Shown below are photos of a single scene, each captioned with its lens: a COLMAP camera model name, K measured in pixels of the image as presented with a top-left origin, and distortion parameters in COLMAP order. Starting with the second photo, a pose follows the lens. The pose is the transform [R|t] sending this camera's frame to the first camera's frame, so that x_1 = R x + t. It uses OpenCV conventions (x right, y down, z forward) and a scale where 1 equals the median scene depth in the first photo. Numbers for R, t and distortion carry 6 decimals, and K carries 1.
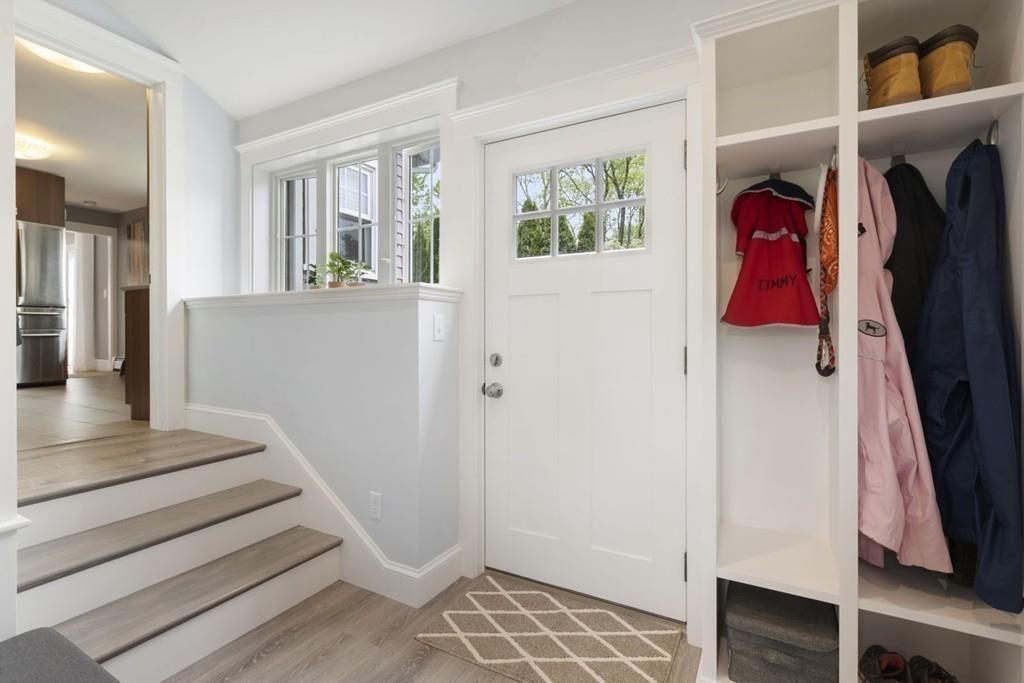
lens RADIAL K [[466.9, 0, 514.9], [0, 466.9, 333.3], [0, 0, 1]] dist [0.004139, -0.000276]
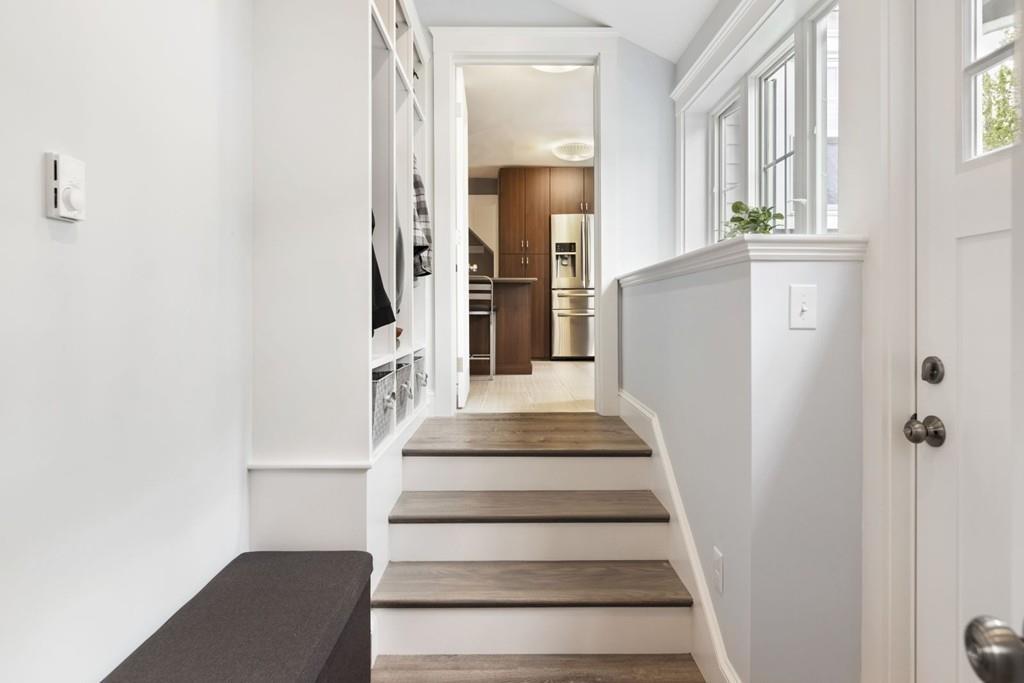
lens RADIAL K [[594.6, 0, 499.9], [0, 594.6, 310.4], [0, 0, 1]] dist [0.000154, -0.000472]
pose [[0.480196, -0.003376, -0.877155, 0.257007], [0.002943, 0.999993, -0.002238, -0.005310], [0.877156, -0.001507, 0.480202, 0.257495]]
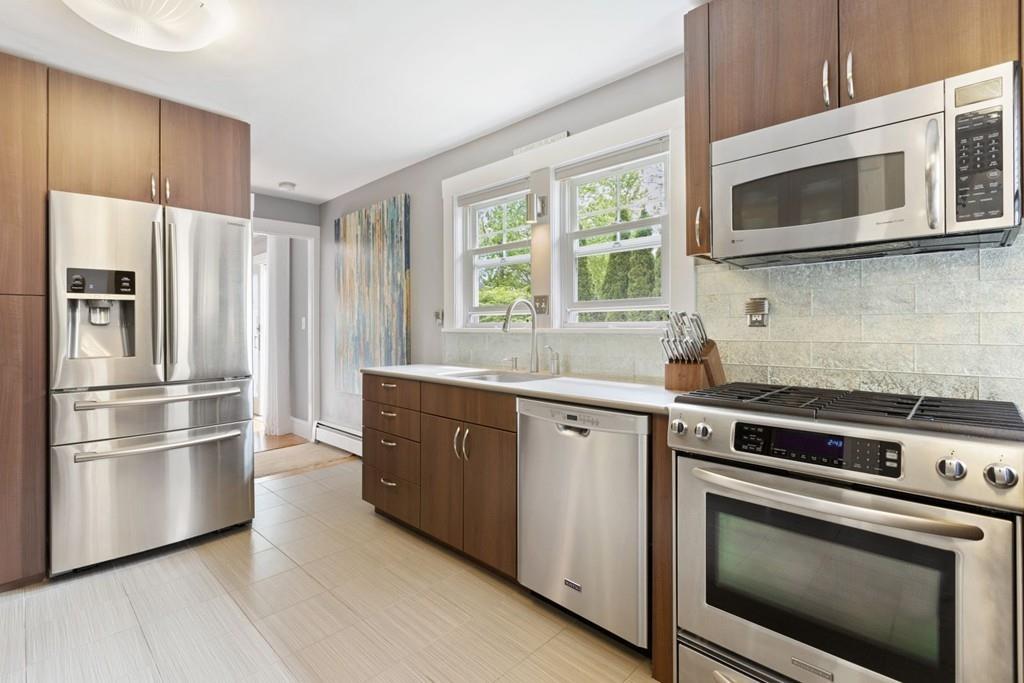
lens RADIAL K [[466.9, 0, 524.0], [0, 466.9, 328.3], [0, 0, 1]] dist [0.004139, -0.000276]
pose [[0.970334, 0.000344, -0.241768, -1.359370], [-0.000255, 1.000000, 0.000400, -0.265339], [0.241768, -0.000326, 0.970334, 1.420795]]
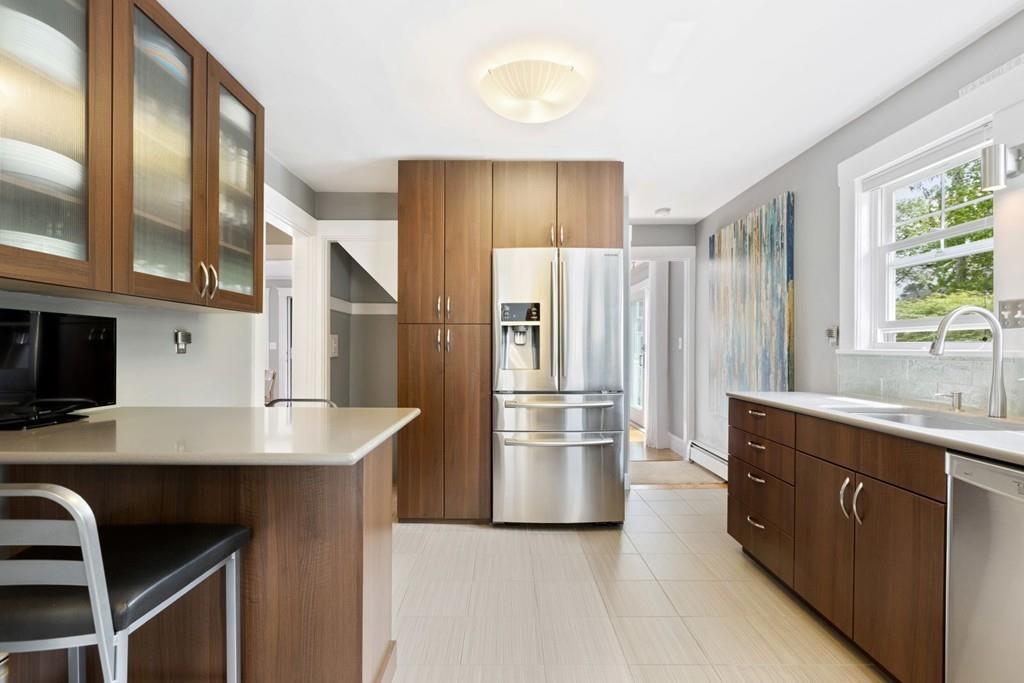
lens RADIAL K [[466.9, 0, 514.4], [0, 466.9, 349.5], [0, 0, 1]] dist [0.004139, -0.000276]
pose [[0.488573, 0.008613, -0.872480, -1.327089], [-0.006738, 0.999959, 0.006098, -0.266174], [0.872497, 0.002899, 0.488611, 1.514568]]
